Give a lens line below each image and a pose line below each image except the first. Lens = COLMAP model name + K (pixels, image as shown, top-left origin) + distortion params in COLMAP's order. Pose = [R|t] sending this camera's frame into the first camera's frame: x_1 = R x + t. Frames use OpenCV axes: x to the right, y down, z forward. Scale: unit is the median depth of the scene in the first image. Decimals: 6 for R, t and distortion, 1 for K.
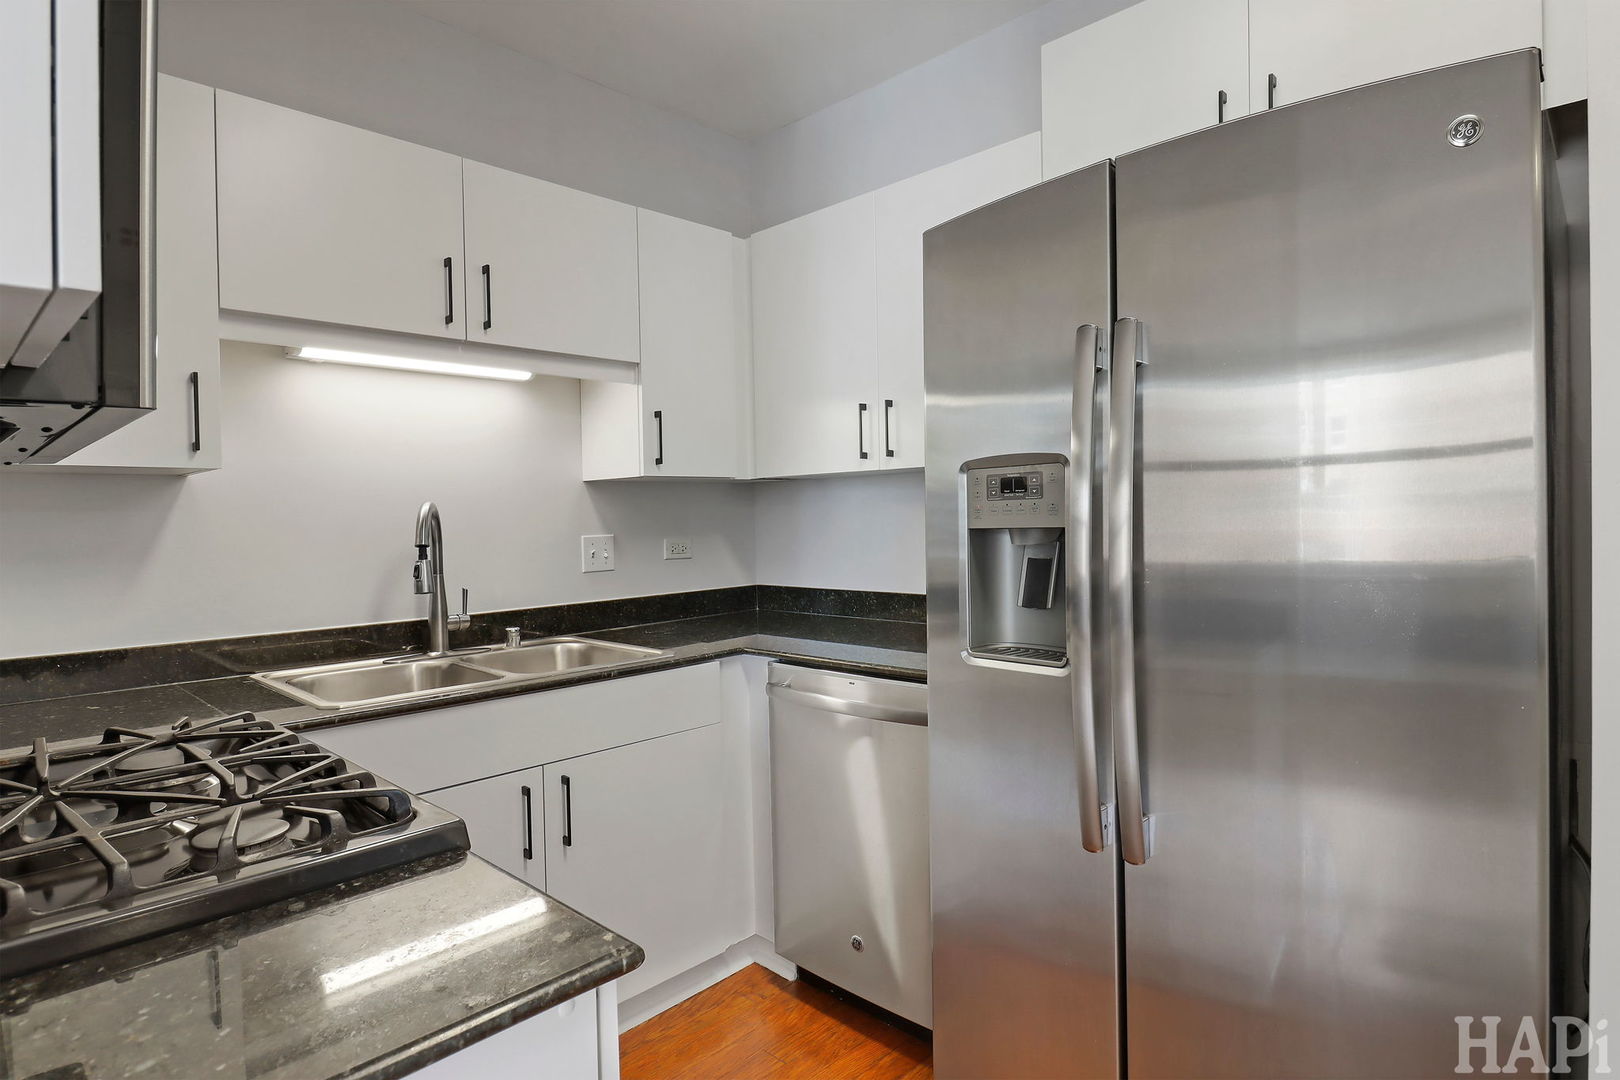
lens RADIAL K [[864.1, 0, 810.0], [0, 864.1, 540.0], [0, 0, 1]] dist [-0.003159, -0.000395]
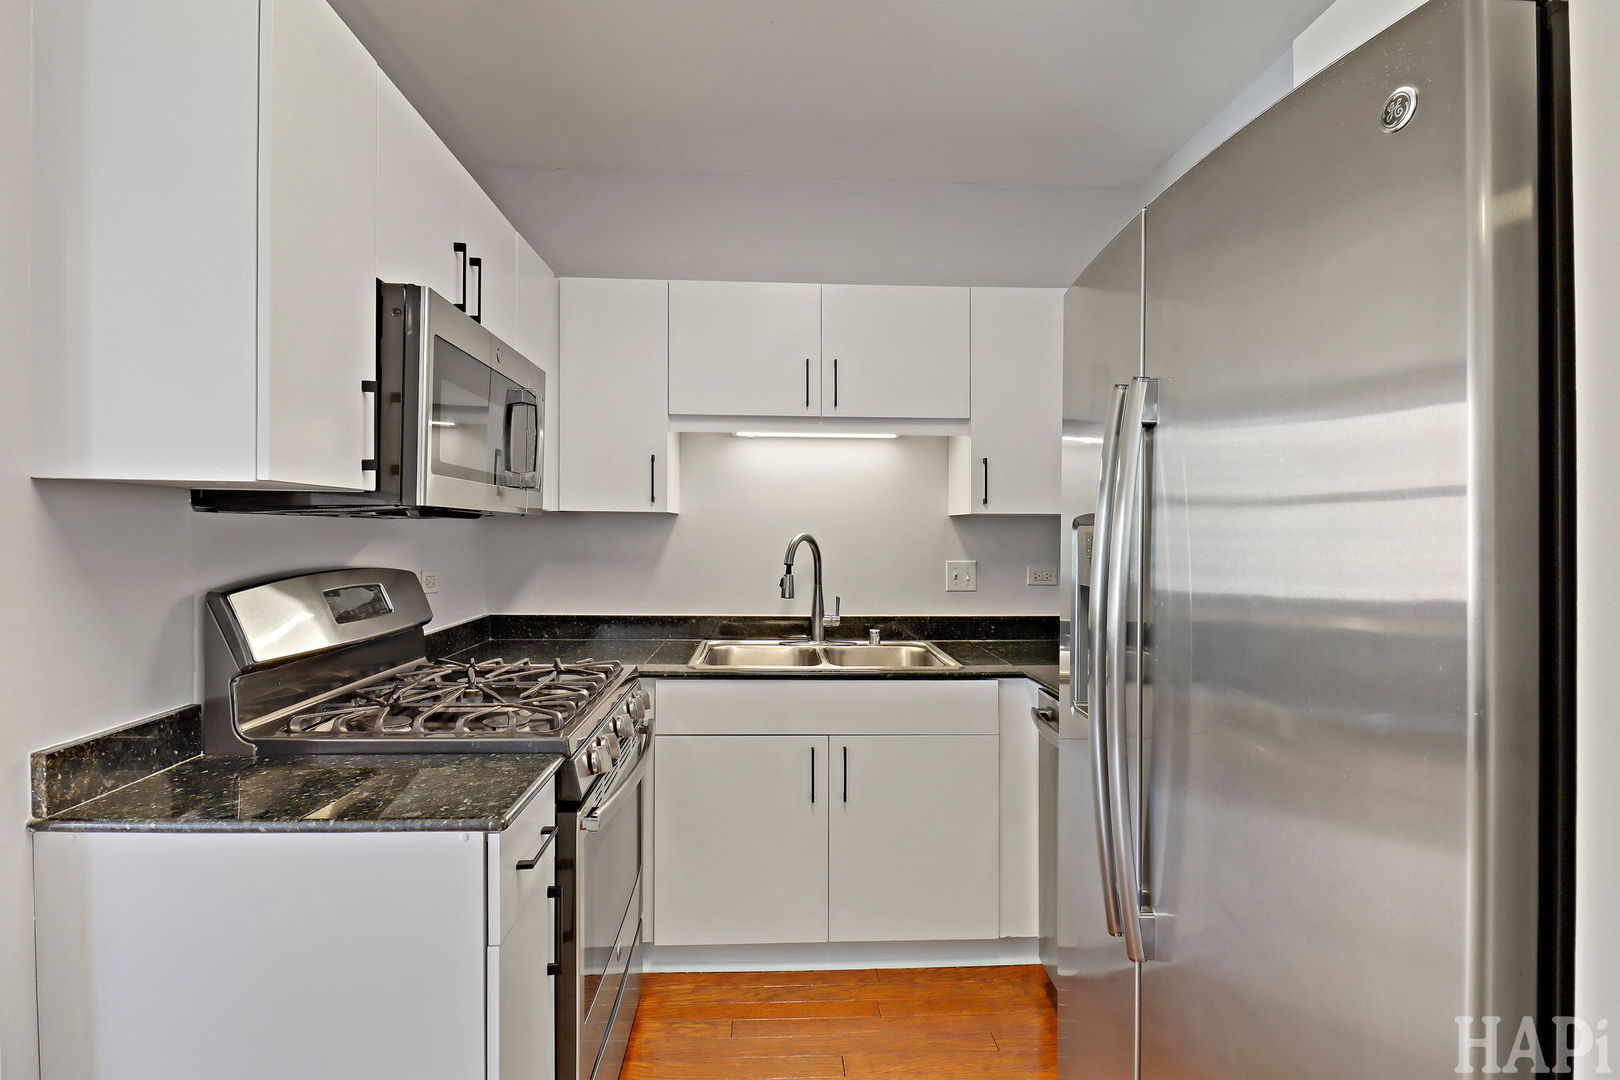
lens RADIAL K [[752.9, 0, 810.0], [0, 752.9, 540.0], [0, 0, 1]] dist [0.000491, -0.011681]
pose [[0.735264, 0.036650, -0.676789, 0.353300], [-0.042822, 0.999054, 0.007580, -0.038144], [0.676427, 0.023408, 0.736138, 0.098070]]
